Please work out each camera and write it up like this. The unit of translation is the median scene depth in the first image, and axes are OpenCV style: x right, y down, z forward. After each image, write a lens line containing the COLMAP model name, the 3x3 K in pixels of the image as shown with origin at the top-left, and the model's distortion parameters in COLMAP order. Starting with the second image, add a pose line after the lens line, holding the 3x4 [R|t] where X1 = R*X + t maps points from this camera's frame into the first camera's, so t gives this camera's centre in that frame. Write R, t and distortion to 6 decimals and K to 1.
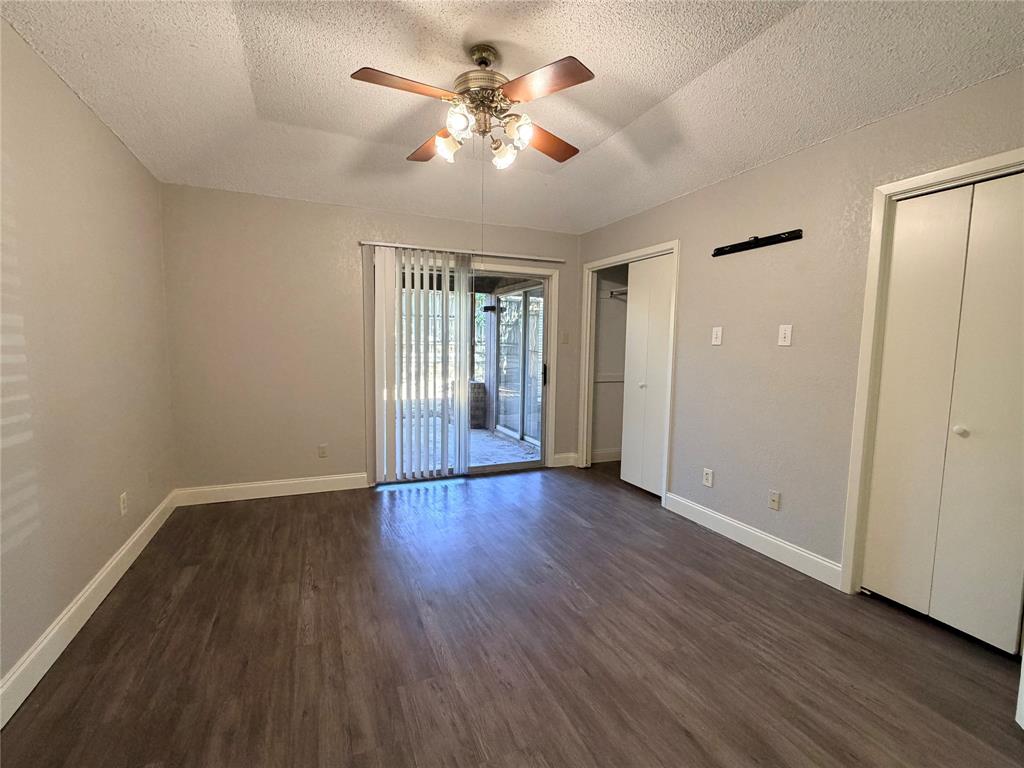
lens RADIAL K [[468.3, 0, 512.1], [0, 468.3, 386.8], [0, 0, 1]] dist [0.000814, -0.000554]
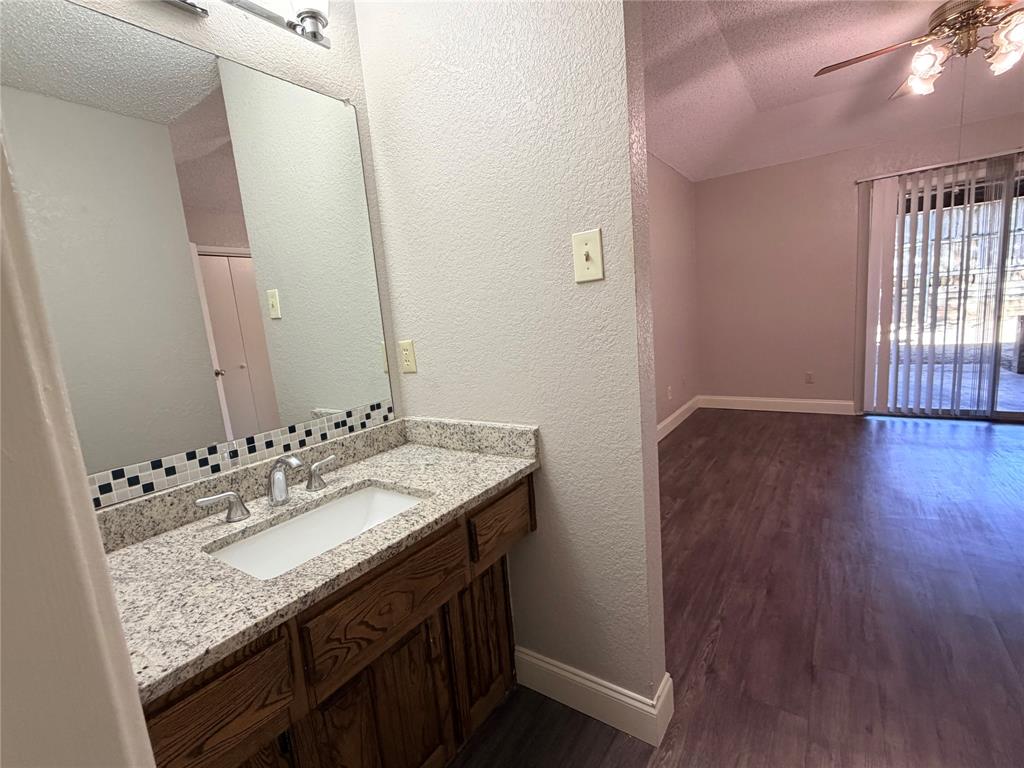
lens RADIAL K [[468.3, 0, 512.0], [0, 468.3, 384.5], [0, 0, 1]] dist [0.000814, -0.000554]
pose [[0.526939, 0.072133, -0.846837, 0.191762], [0.014022, 0.995518, 0.093523, 0.036555], [0.849788, -0.061155, 0.523566, -0.235212]]
